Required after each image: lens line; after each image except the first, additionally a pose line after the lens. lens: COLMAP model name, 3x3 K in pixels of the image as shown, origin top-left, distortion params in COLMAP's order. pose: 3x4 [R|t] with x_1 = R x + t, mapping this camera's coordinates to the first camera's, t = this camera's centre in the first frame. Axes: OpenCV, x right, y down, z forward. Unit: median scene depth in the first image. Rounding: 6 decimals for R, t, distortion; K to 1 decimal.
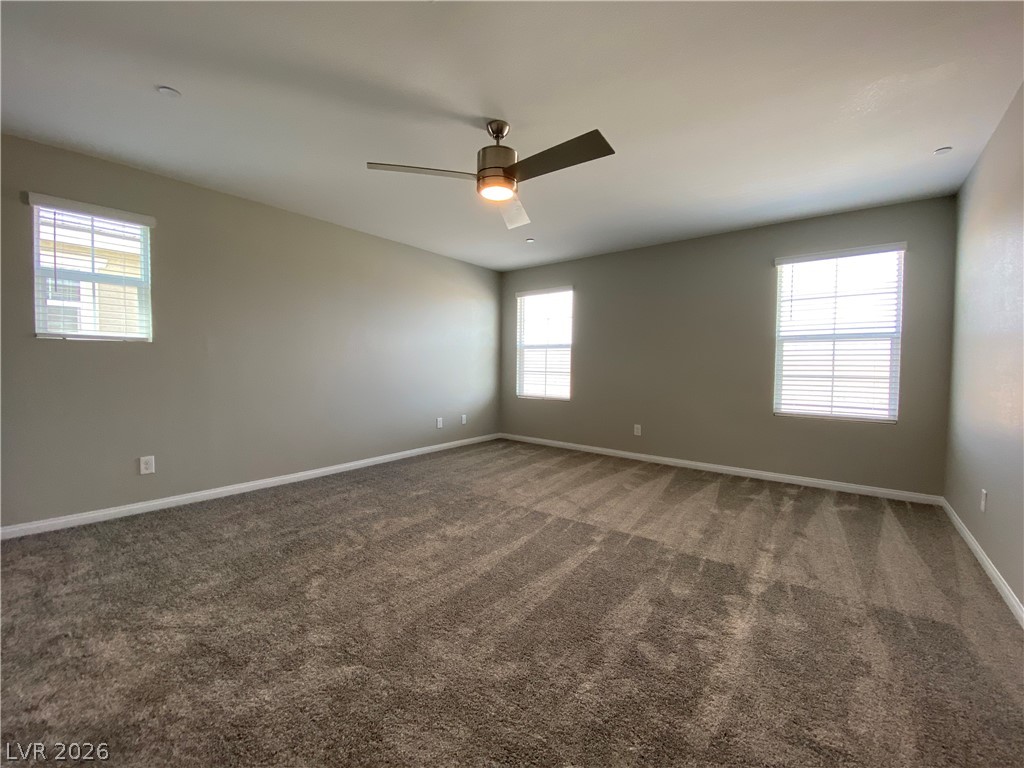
lens RADIAL K [[415.6, 0, 514.6], [0, 415.6, 380.3], [0, 0, 1]] dist [0.016825, -0.019217]
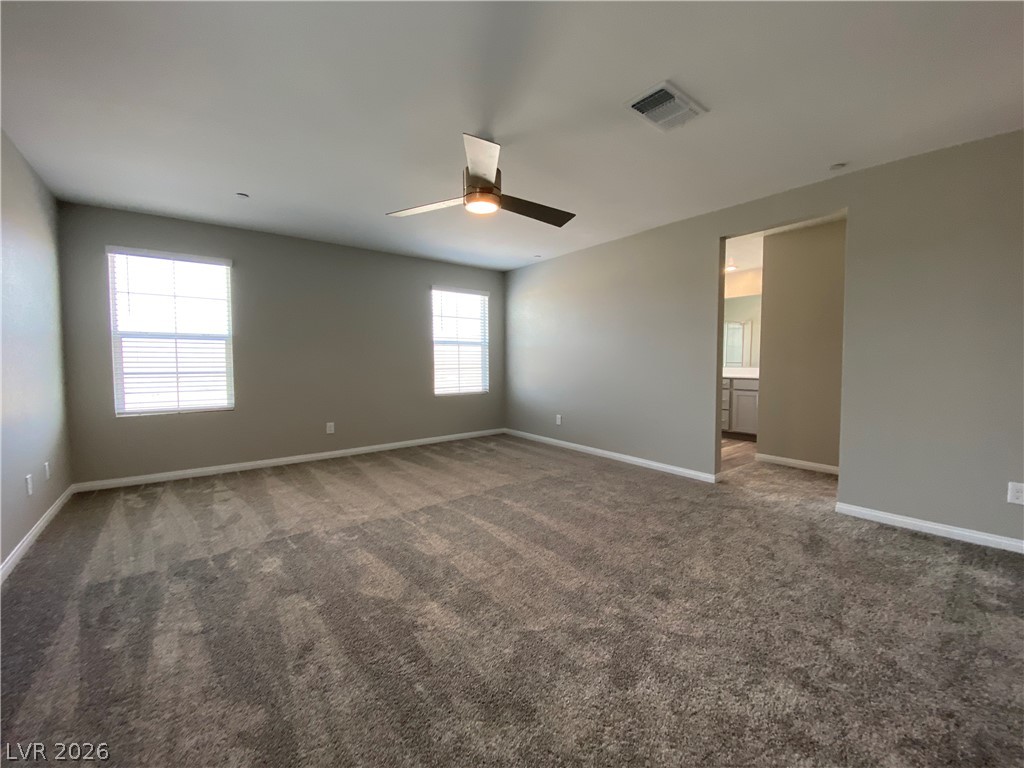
lens RADIAL K [[415.6, 0, 514.6], [0, 415.6, 380.3], [0, 0, 1]] dist [0.016825, -0.019217]
pose [[0.212970, -0.051690, 0.975690, -0.679500], [0.041884, 0.998165, 0.043739, -0.021615], [-0.976161, 0.031551, 0.214744, 0.438119]]
